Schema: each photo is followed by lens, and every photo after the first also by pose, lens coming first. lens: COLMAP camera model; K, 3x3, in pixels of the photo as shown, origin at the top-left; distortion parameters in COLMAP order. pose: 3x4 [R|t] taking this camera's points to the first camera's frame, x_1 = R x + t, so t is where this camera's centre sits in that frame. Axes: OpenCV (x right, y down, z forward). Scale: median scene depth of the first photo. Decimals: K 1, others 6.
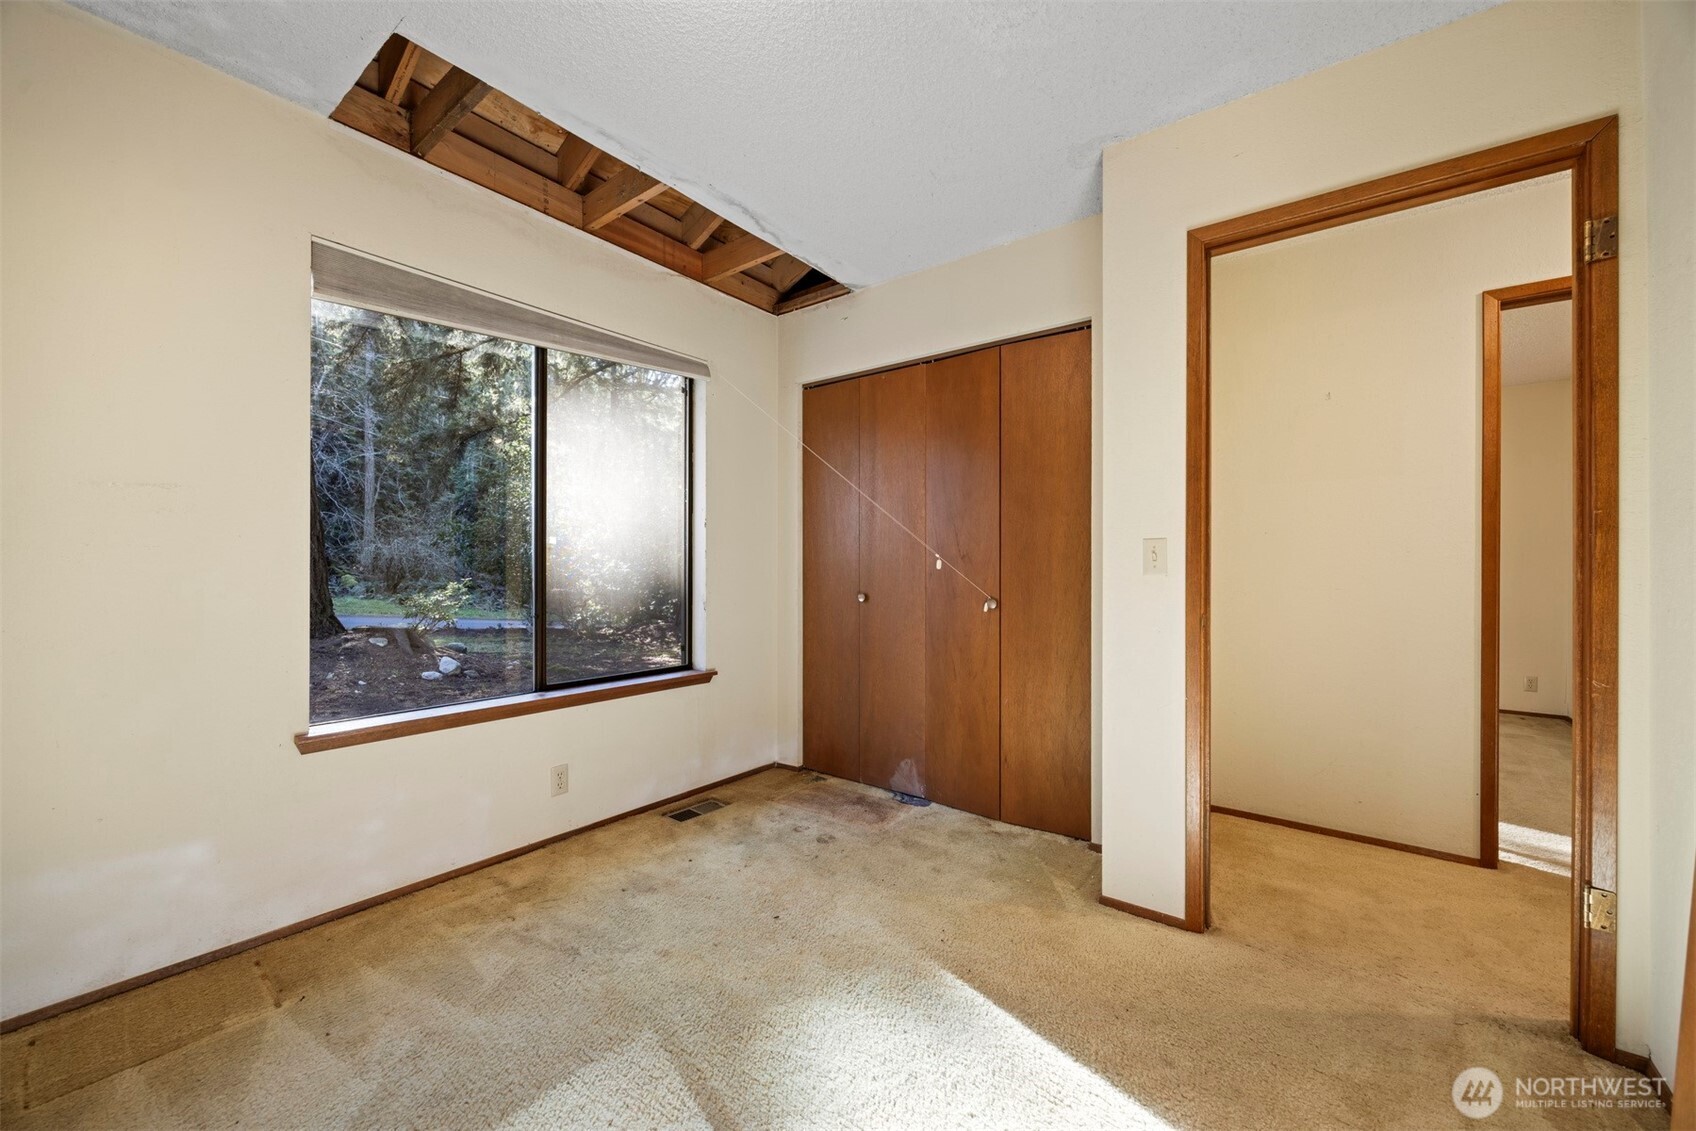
lens RADIAL K [[666.9, 0, 855.2], [0, 666.9, 569.2], [0, 0, 1]] dist [-0.000290, -0.000538]
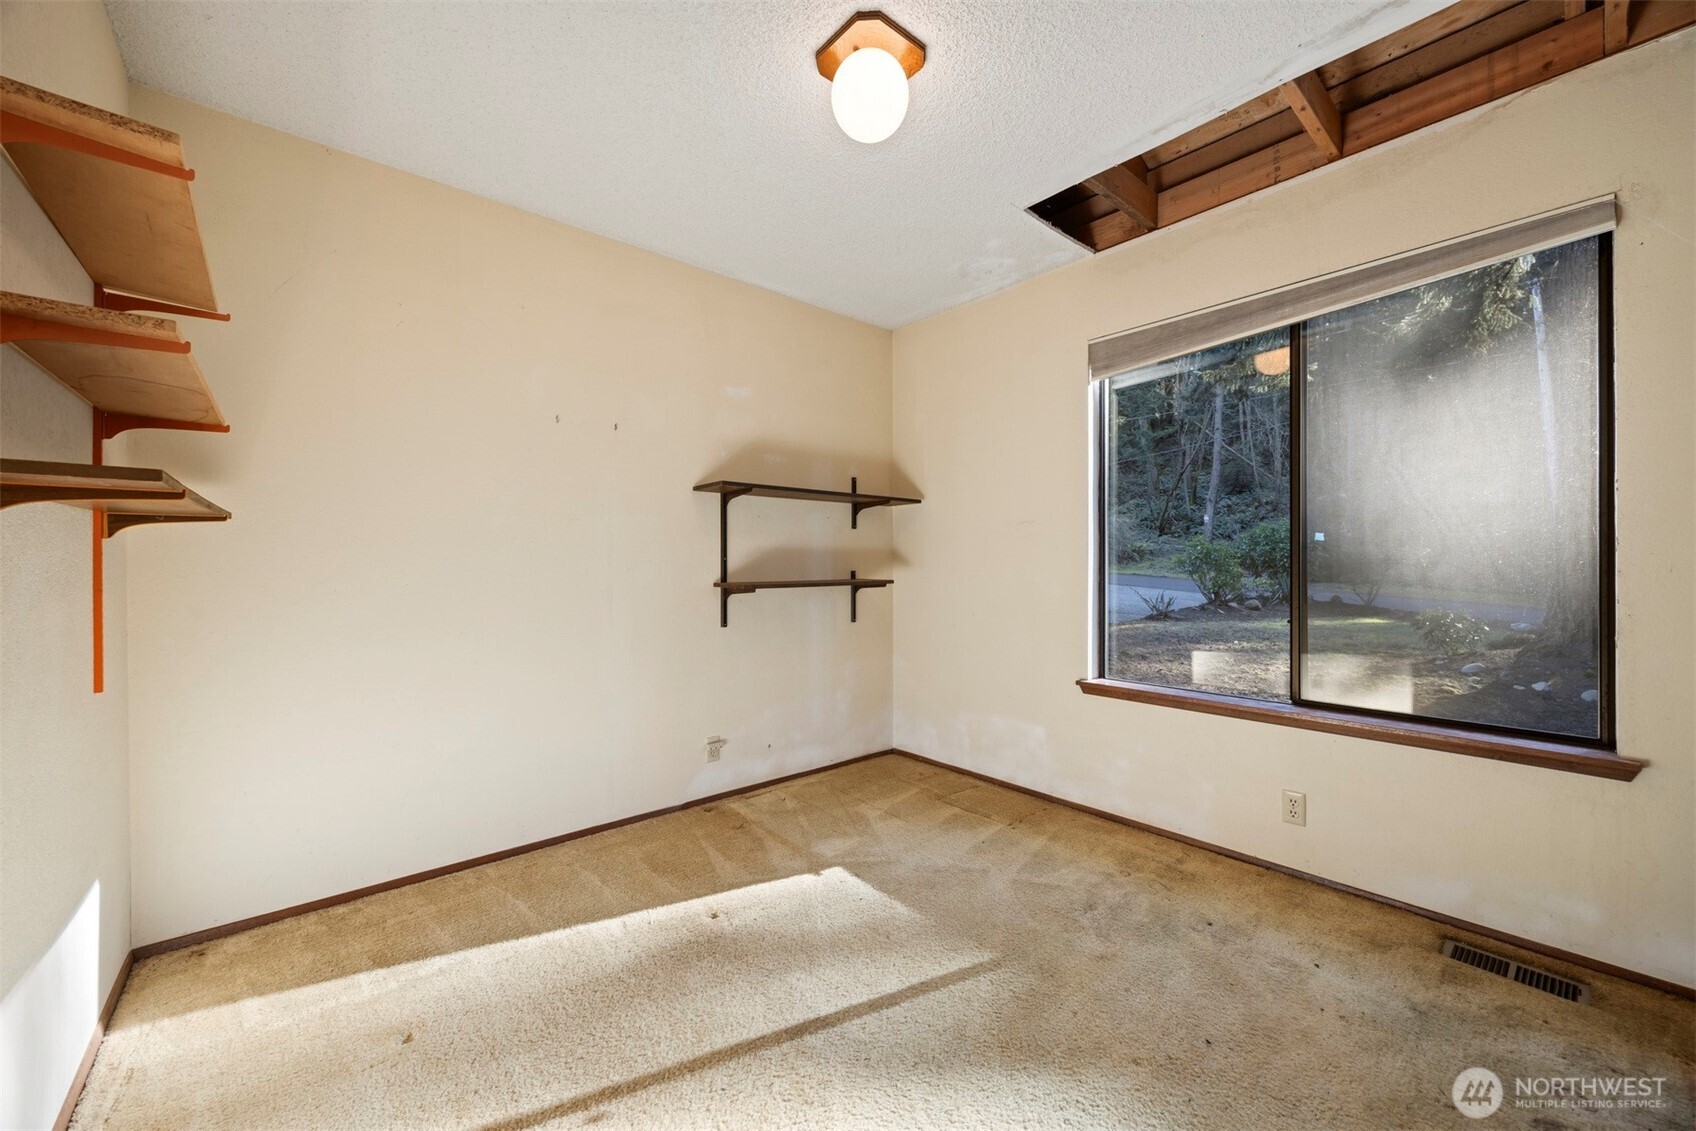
lens RADIAL K [[666.9, 0, 855.2], [0, 666.9, 569.2], [0, 0, 1]] dist [-0.000290, -0.000538]
pose [[-0.237738, -0.004045, -0.971321, 0.613033], [-0.006624, 0.999975, -0.002544, 0.005893], [0.971307, 0.005829, -0.237758, 0.707078]]
